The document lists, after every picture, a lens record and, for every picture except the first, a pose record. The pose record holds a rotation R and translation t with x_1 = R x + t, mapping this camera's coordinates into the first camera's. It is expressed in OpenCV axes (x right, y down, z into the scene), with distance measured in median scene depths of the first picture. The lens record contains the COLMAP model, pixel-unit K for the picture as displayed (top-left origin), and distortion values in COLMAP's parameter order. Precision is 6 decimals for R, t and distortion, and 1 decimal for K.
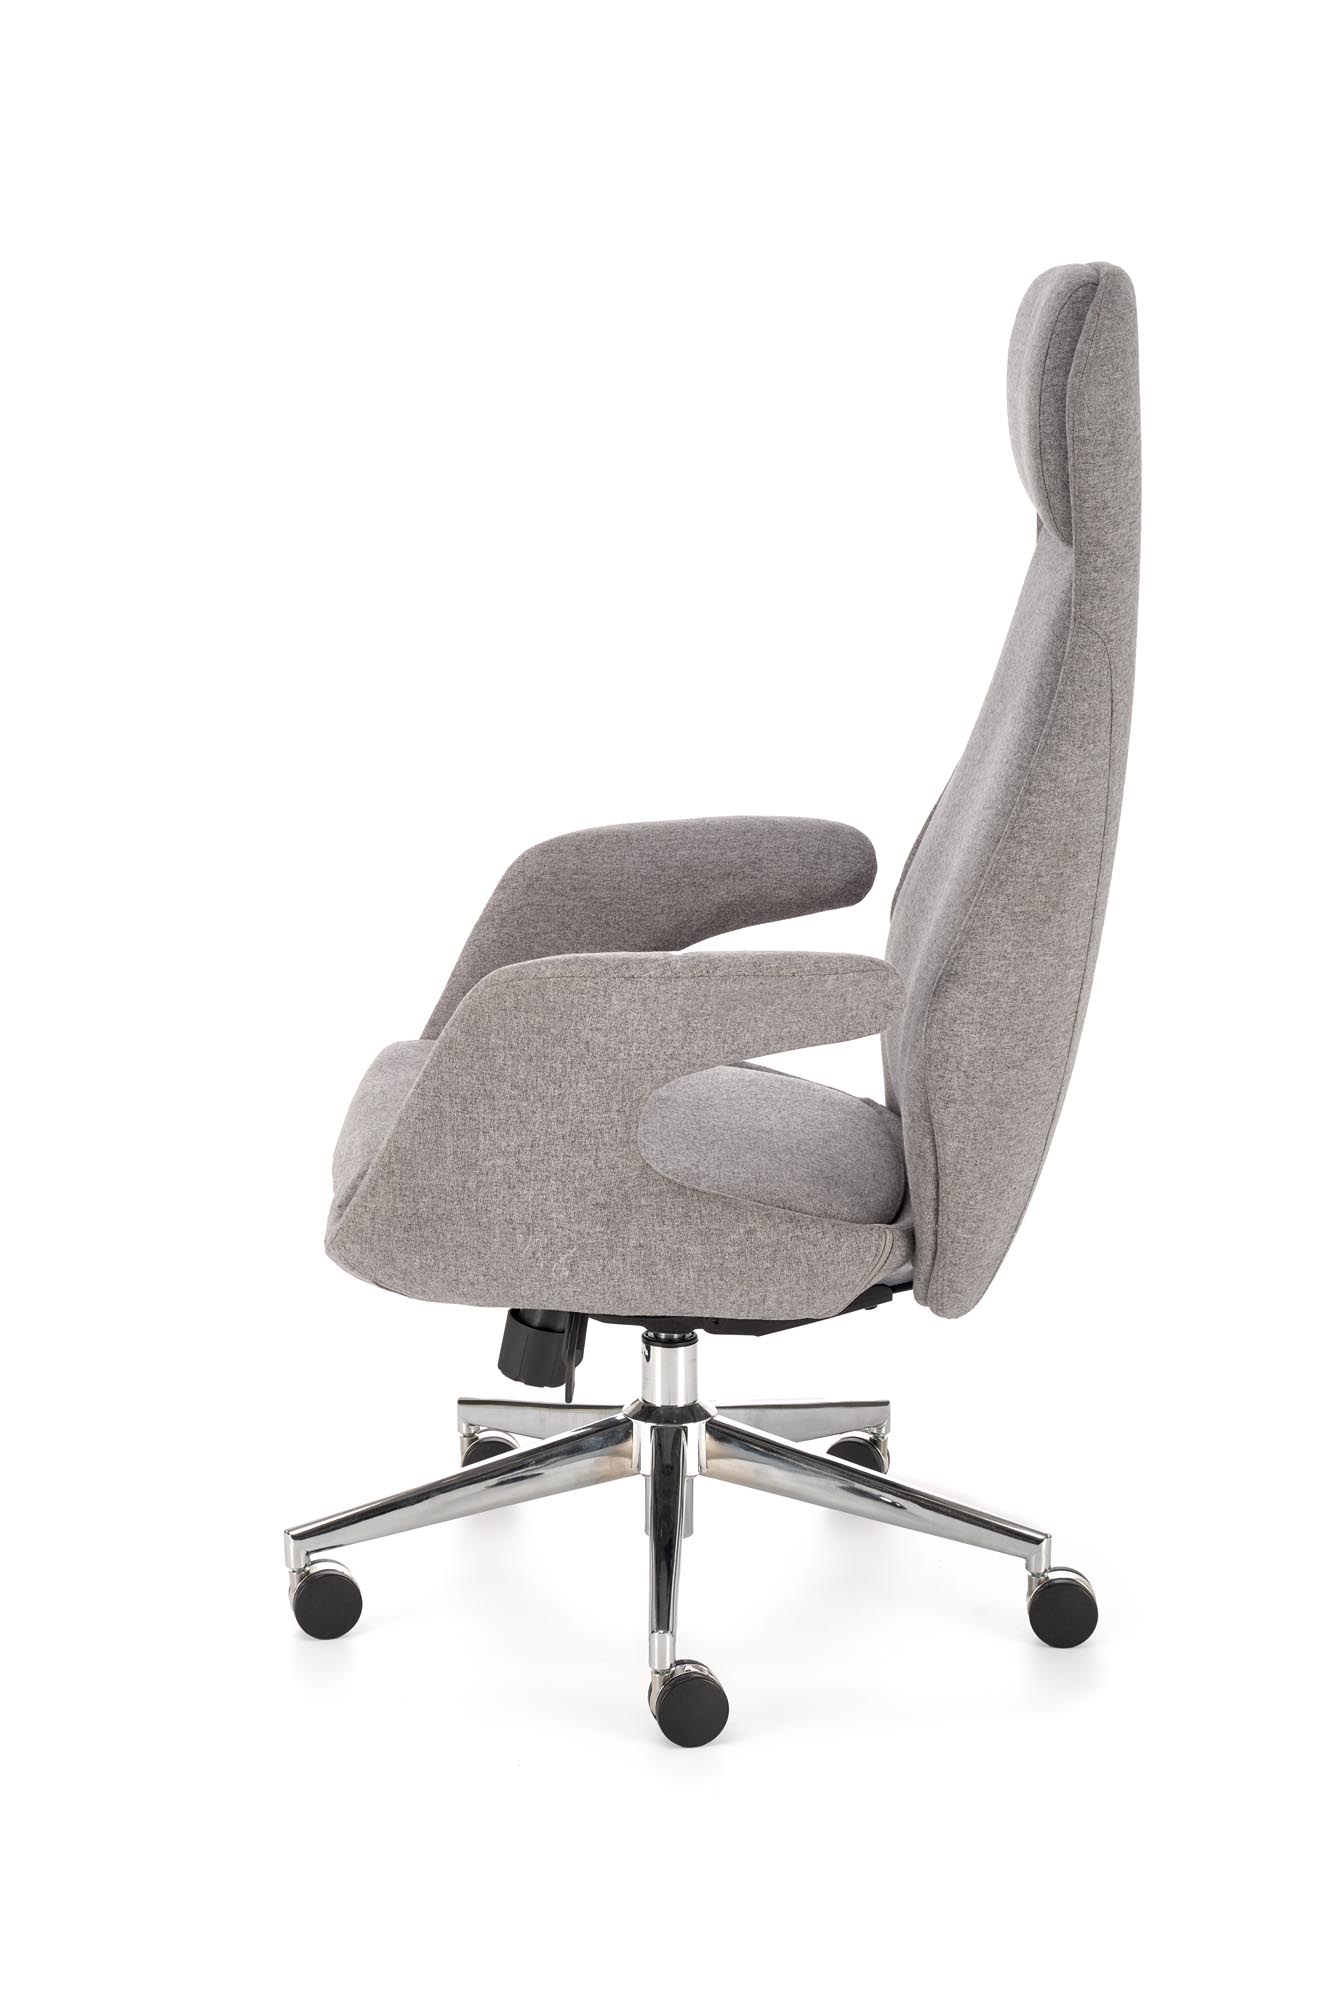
lens RADIAL K [[3914.4, 0, 667.5], [0, 3914.4, 1000.0], [0, 0, 1]] dist [0.223297, 0.012565]
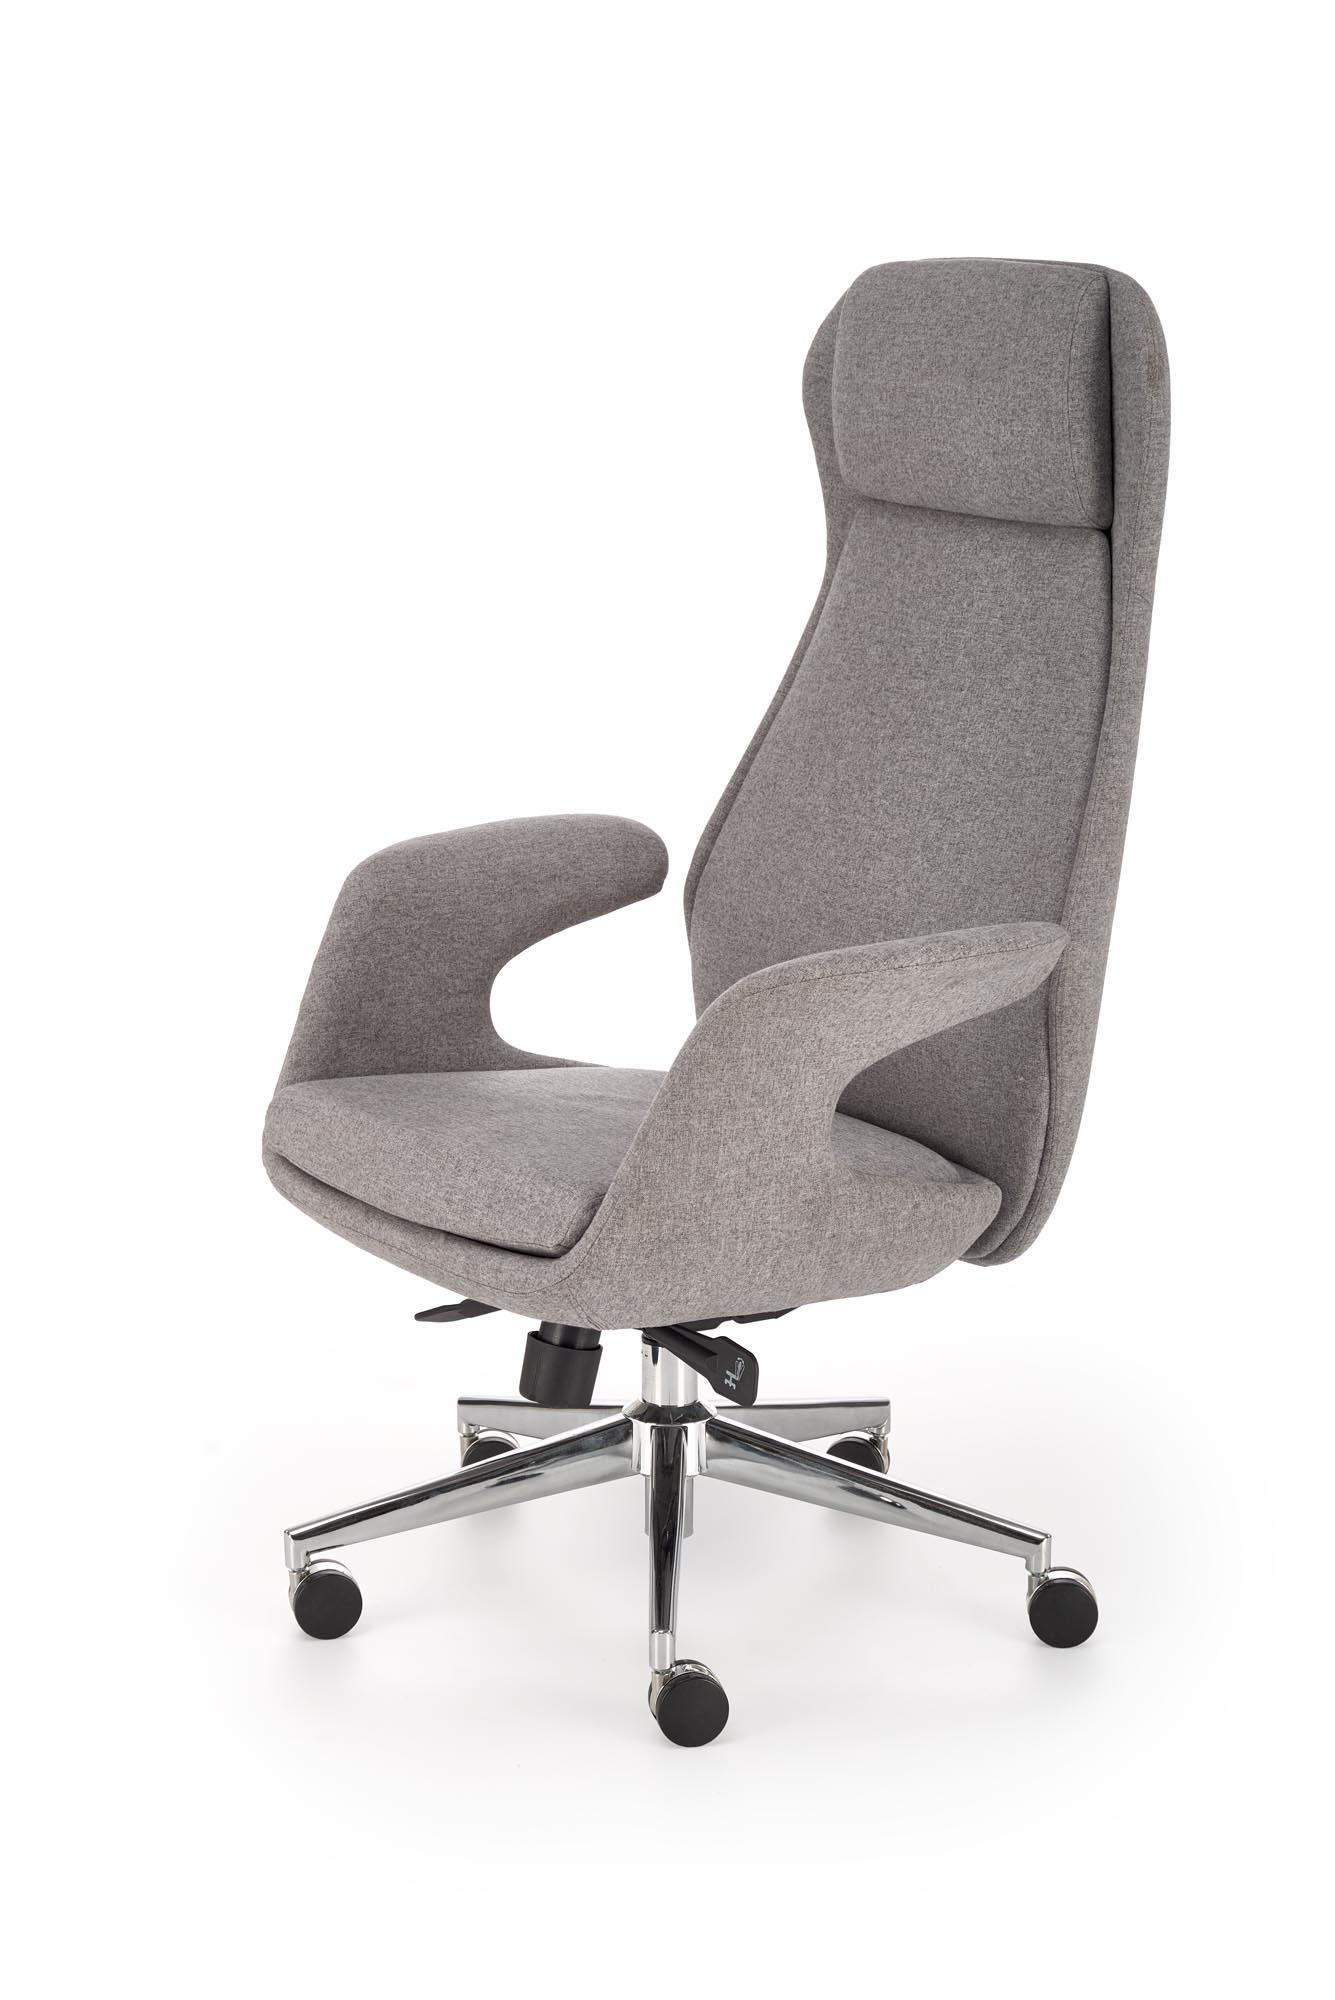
lens RADIAL K [[3914.4, 0, 667.5], [0, 3914.4, 1000.0], [0, 0, 1]] dist [0.223297, 0.012565]
pose [[0.818491, -0.119697, 0.561912, -0.605099], [0.117007, 0.992287, 0.040940, -0.044237], [-0.562478, 0.032239, 0.826183, 0.187590]]
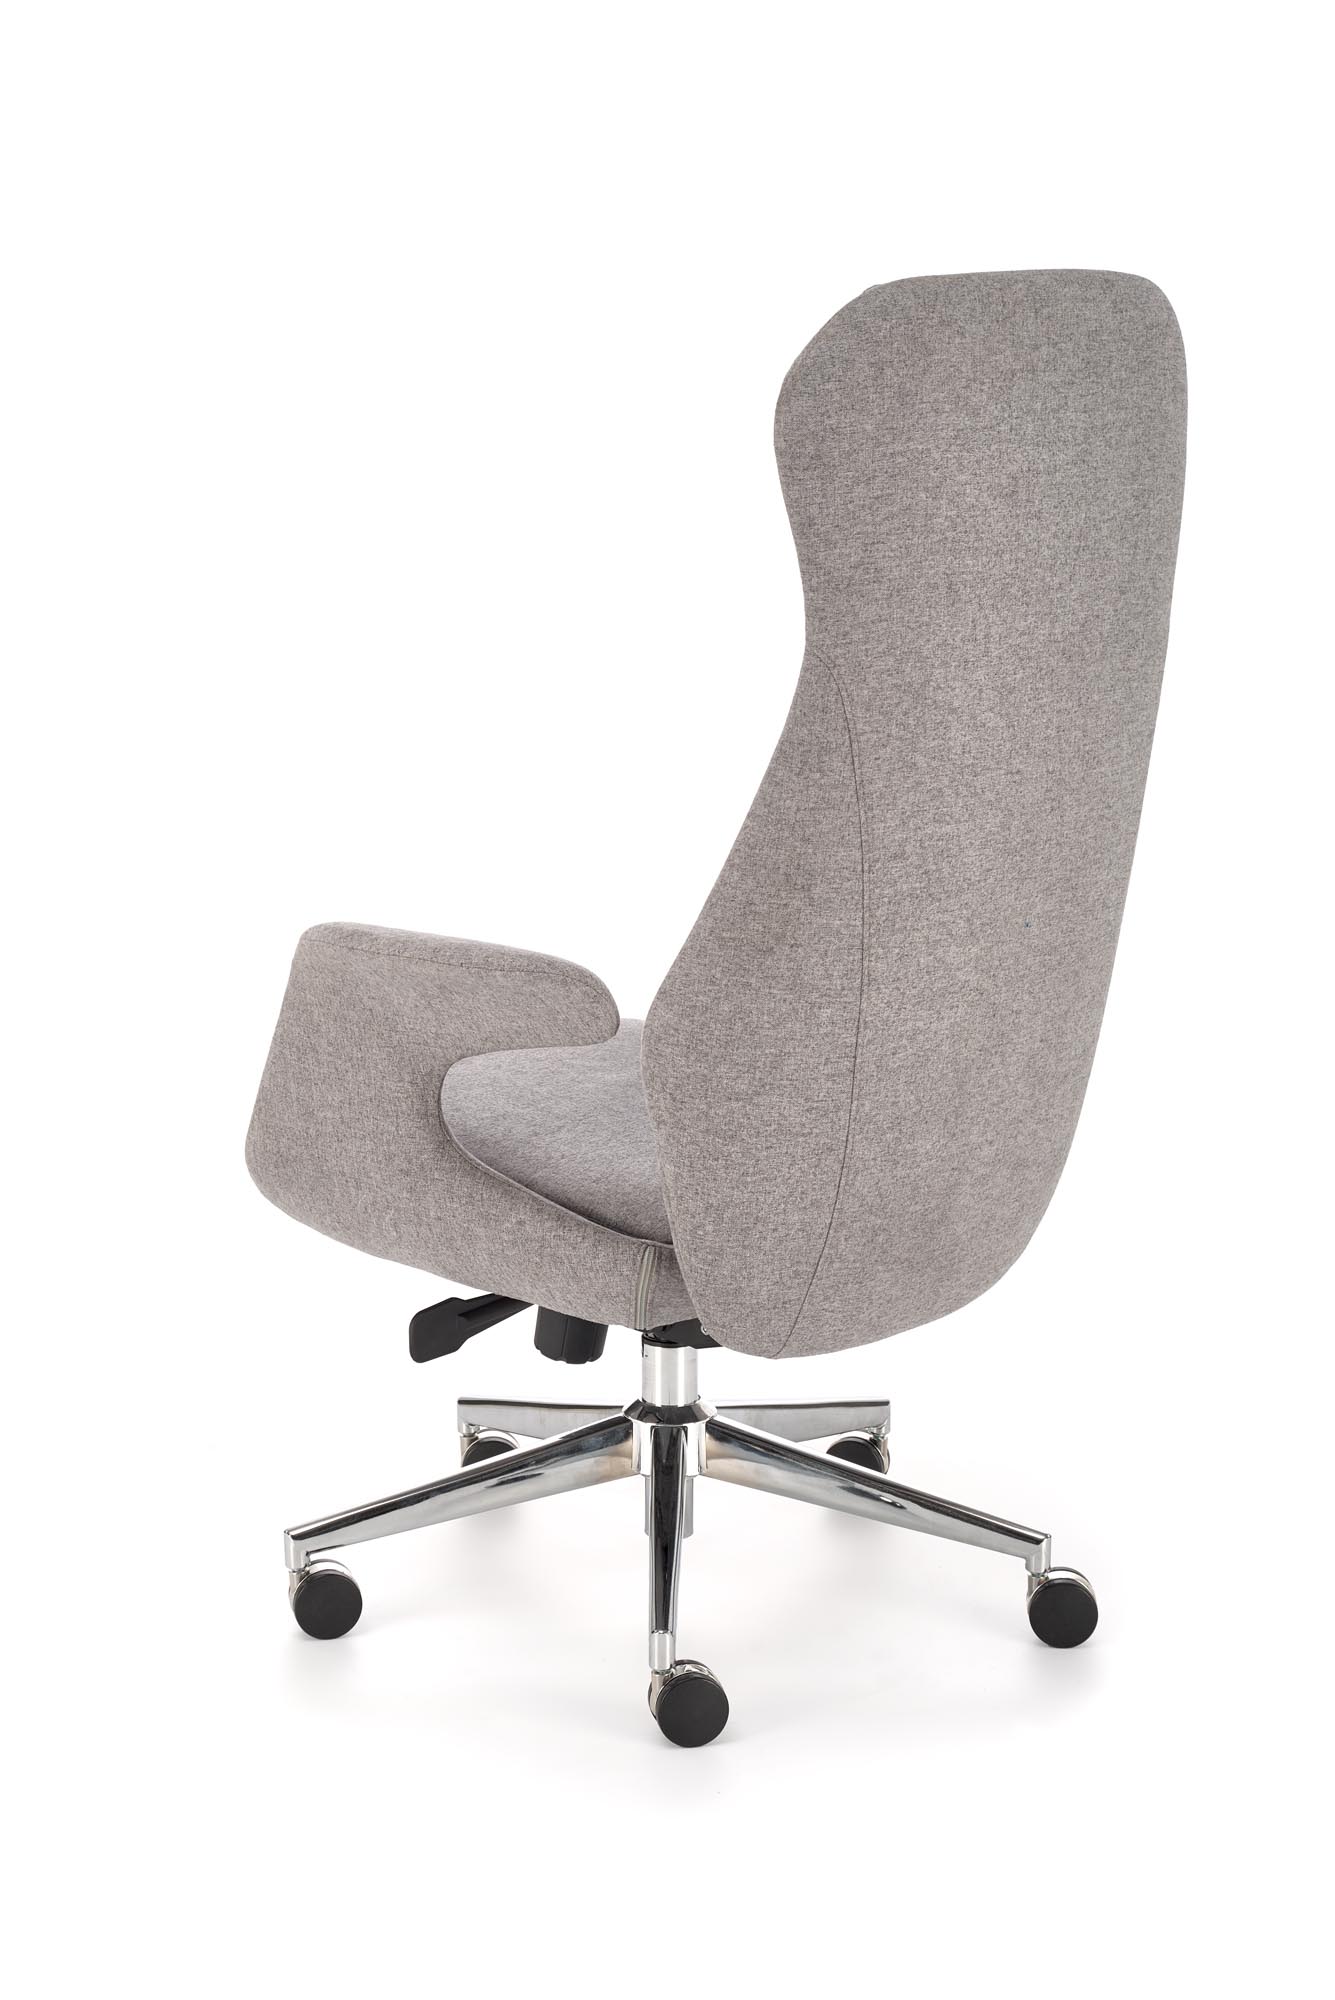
lens RADIAL K [[3914.4, 0, 667.5], [0, 3914.4, 1000.0], [0, 0, 1]] dist [0.223297, 0.012565]
pose [[0.757778, 0.132152, -0.638991, 0.688258], [-0.136172, 0.989743, 0.043207, -0.046370], [0.638146, 0.054271, 0.768000, 0.249031]]
